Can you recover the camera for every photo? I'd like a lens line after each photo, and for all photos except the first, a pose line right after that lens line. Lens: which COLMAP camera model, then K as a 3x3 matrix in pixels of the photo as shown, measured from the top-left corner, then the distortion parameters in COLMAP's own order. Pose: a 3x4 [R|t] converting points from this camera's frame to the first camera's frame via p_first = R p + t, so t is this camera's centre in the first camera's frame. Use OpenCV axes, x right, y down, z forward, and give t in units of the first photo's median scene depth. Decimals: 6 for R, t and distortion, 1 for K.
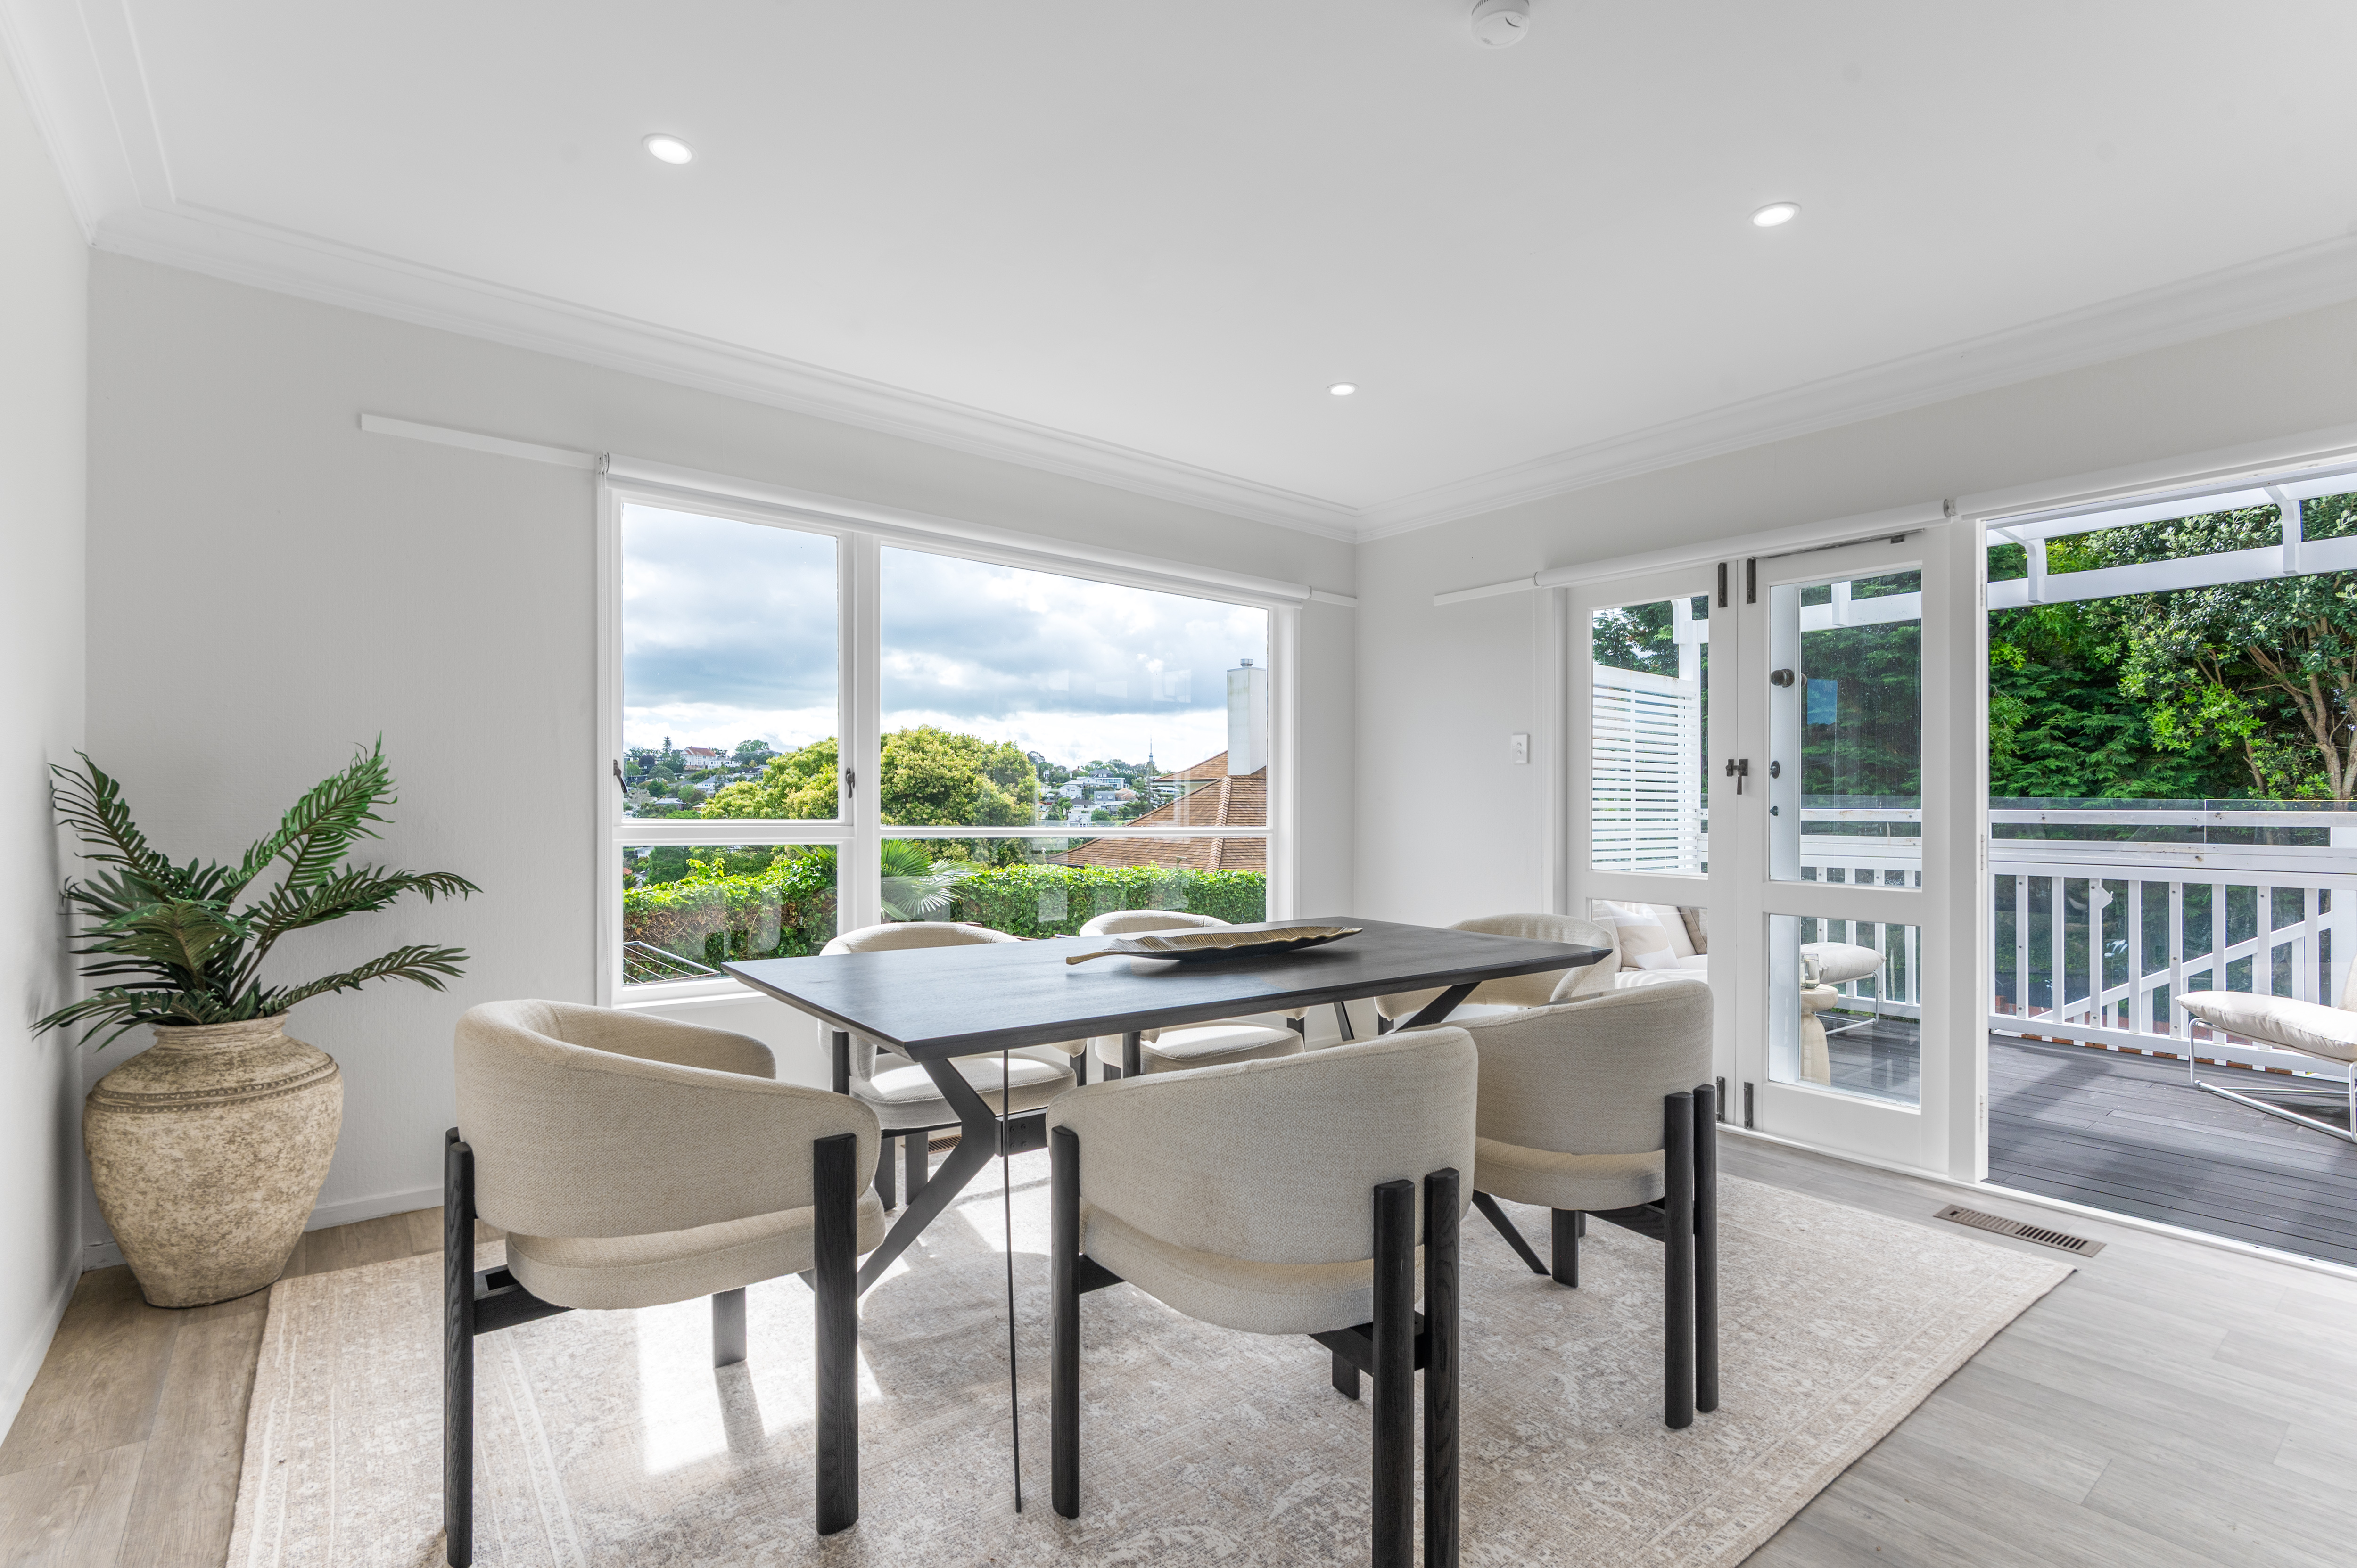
lens RADIAL K [[1081.7, 0, 1183.7], [0, 1081.7, 801.0], [0, 0, 1]] dist [-0.011818, -0.003160]
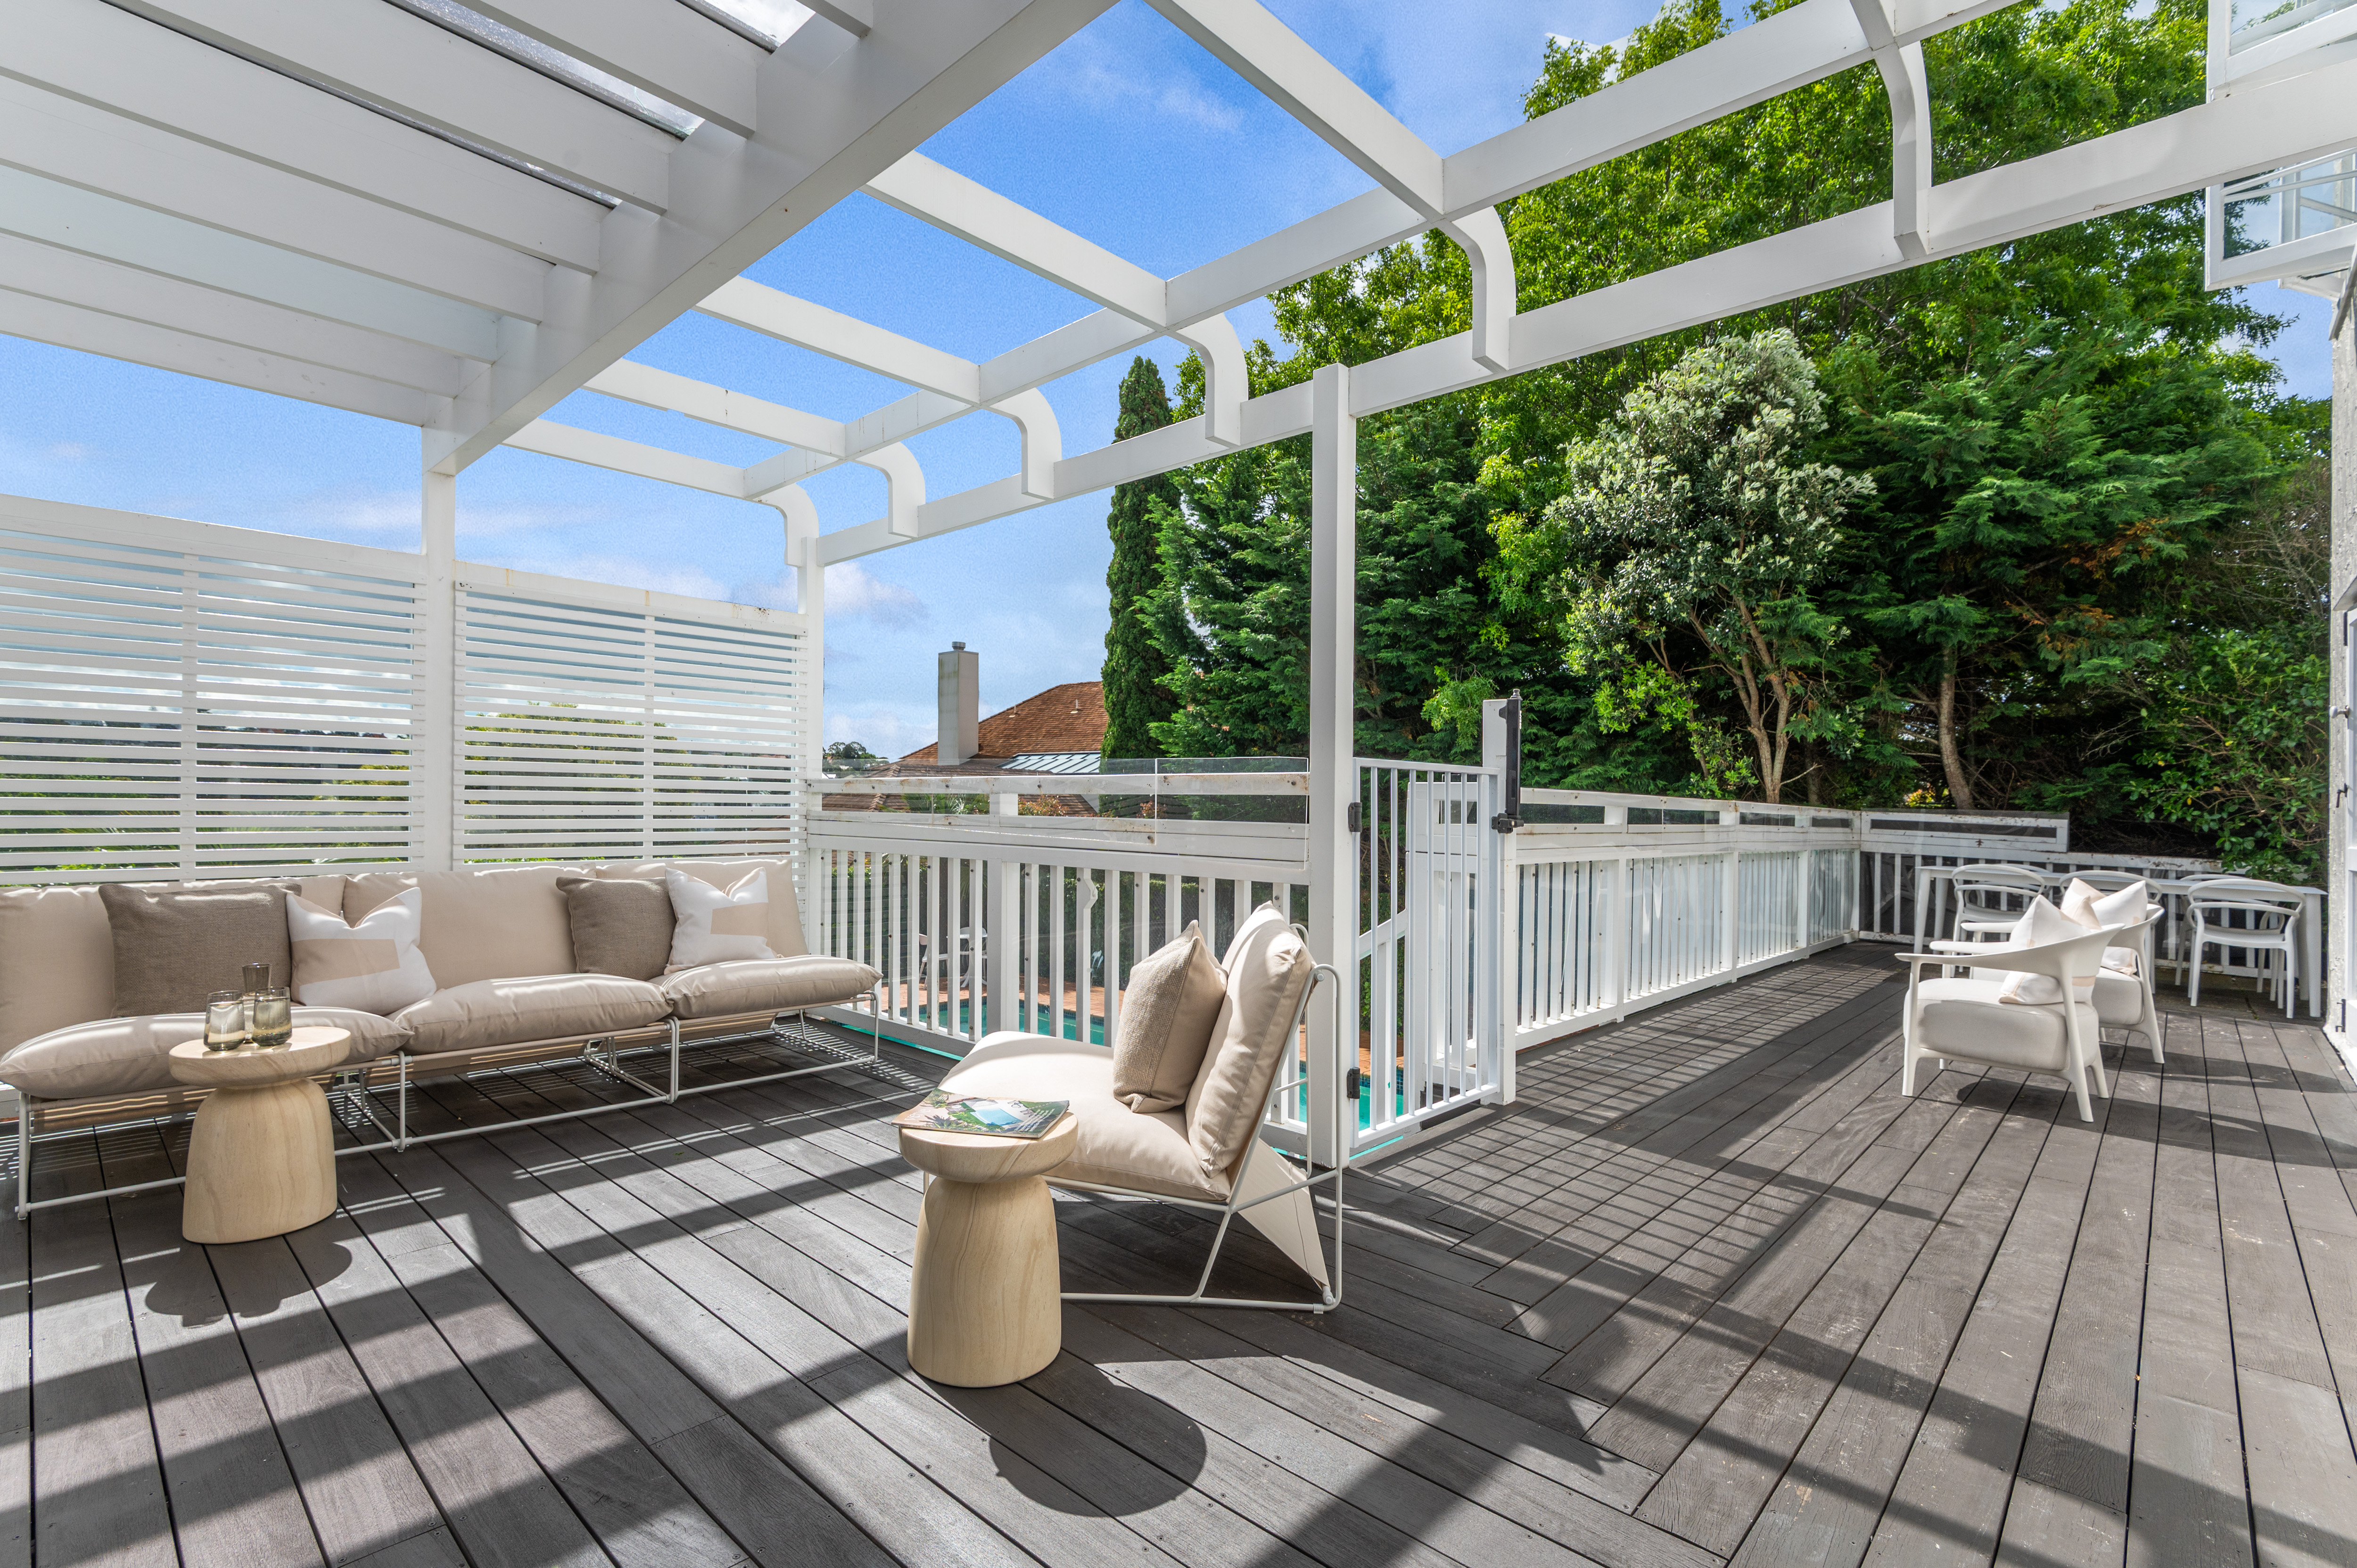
lens RADIAL K [[1081.7, 0, 1170.9], [0, 1081.7, 794.7], [0, 0, 1]] dist [-0.011818, -0.003160]
pose [[0.988996, 0.008554, 0.147692, 0.410813], [-0.008256, 0.999962, -0.002632, 0.012062], [-0.147709, 0.001384, 0.989030, 0.128168]]
